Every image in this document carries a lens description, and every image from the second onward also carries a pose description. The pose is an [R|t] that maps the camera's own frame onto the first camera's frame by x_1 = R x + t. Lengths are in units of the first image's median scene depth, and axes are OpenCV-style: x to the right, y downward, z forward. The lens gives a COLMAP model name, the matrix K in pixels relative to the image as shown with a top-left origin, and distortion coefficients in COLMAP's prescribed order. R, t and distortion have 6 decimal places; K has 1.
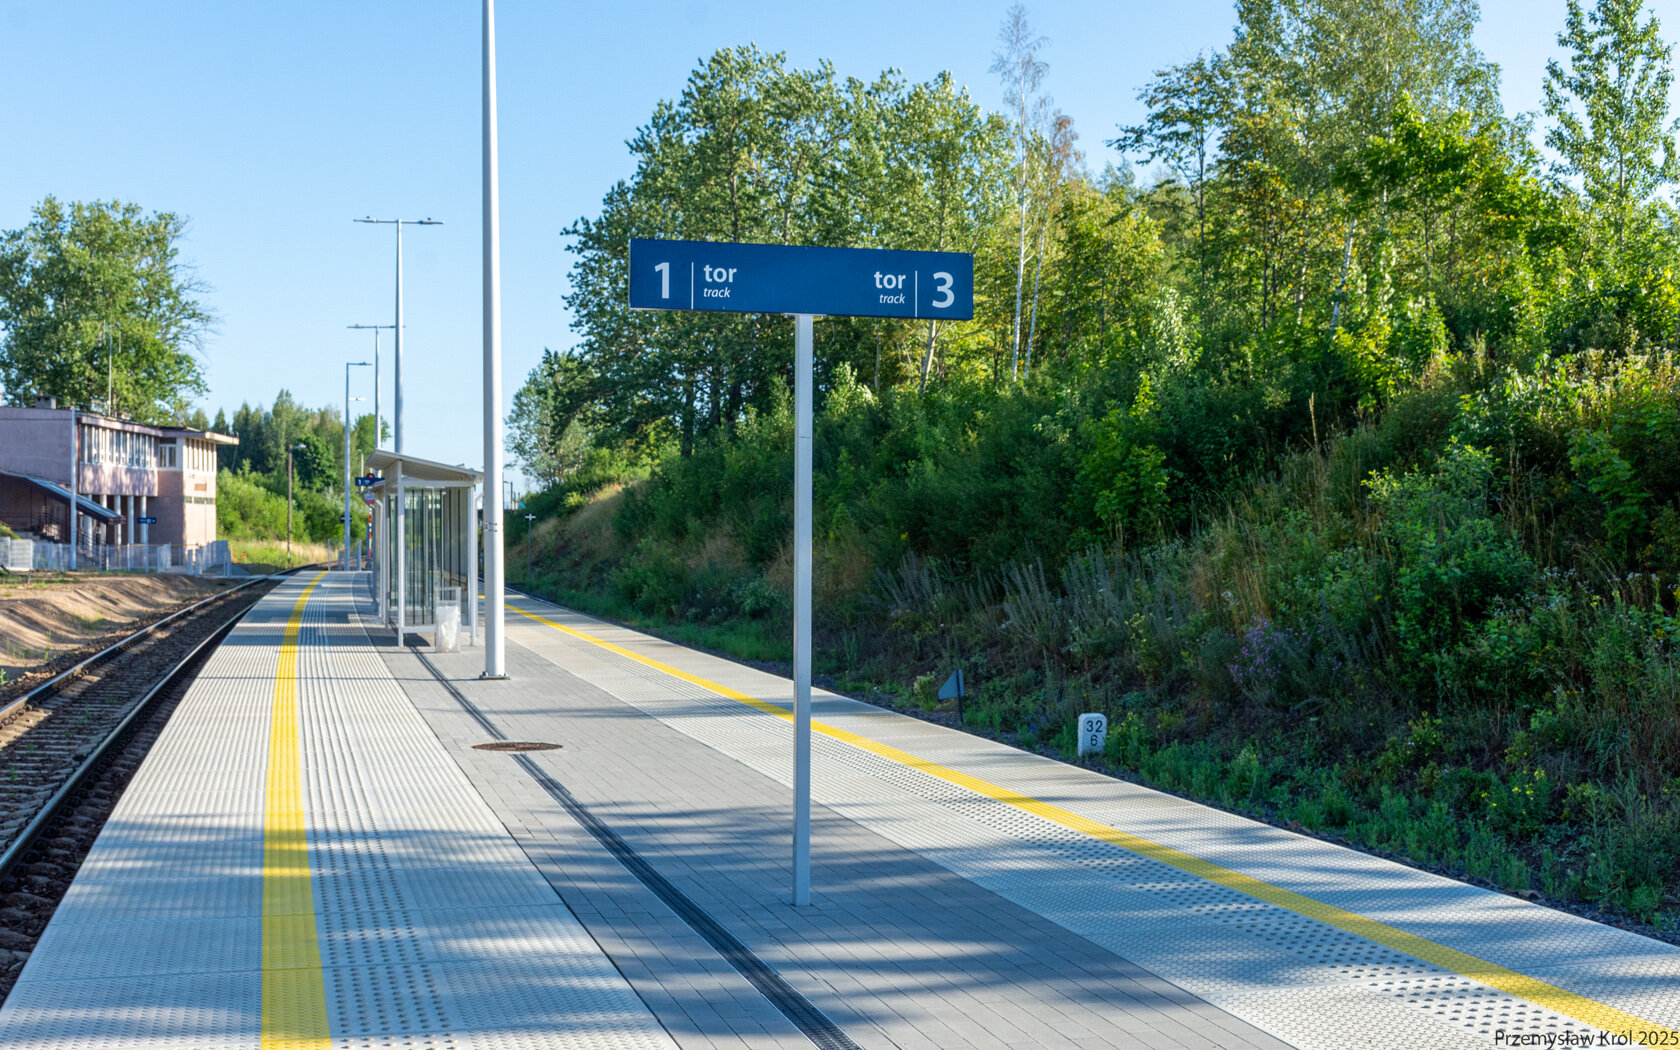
lens RADIAL K [[2118.0, 0, 829.9], [0, 2118.0, 517.7], [0, 0, 1]] dist [0.025776, 0.000000]
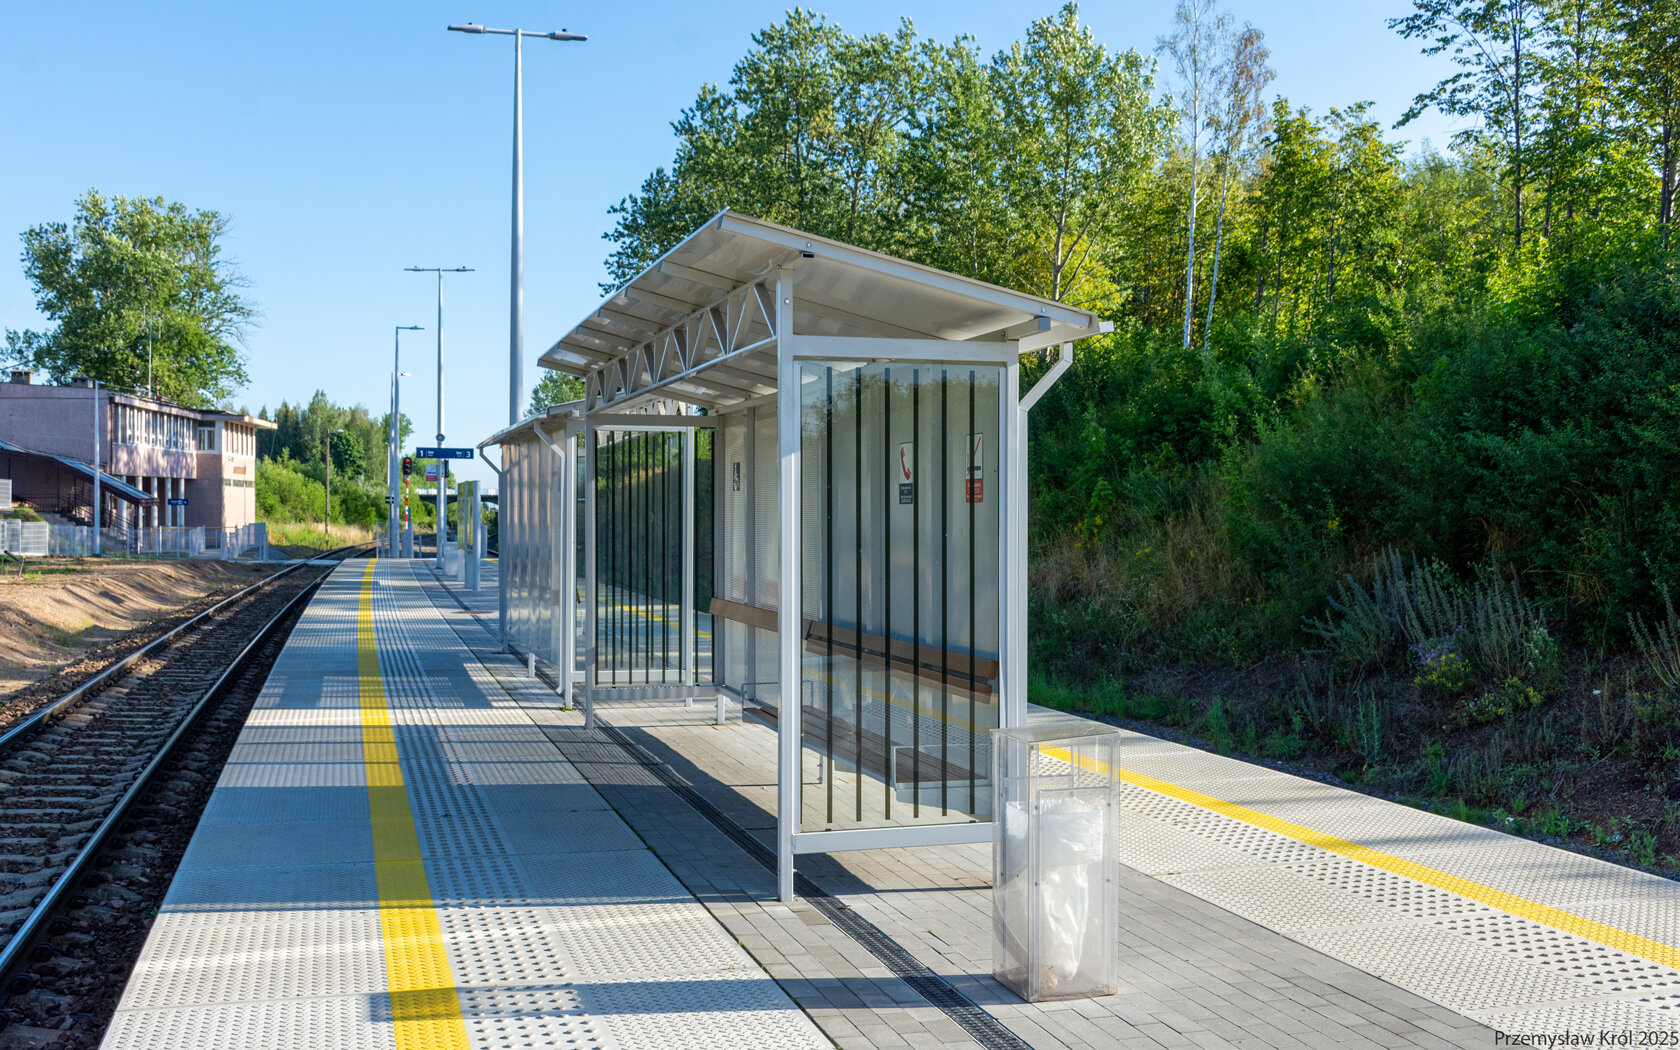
lens RADIAL K [[1734.5, 0, 851.8], [0, 1734.5, 515.0], [0, 0, 1]] dist [0.000523, 0.000000]
pose [[0.998903, 0.002584, 0.046748, -0.039767], [-0.002874, 0.999977, 0.006117, 0.001056], [-0.046731, -0.006244, 0.998888, 0.147211]]
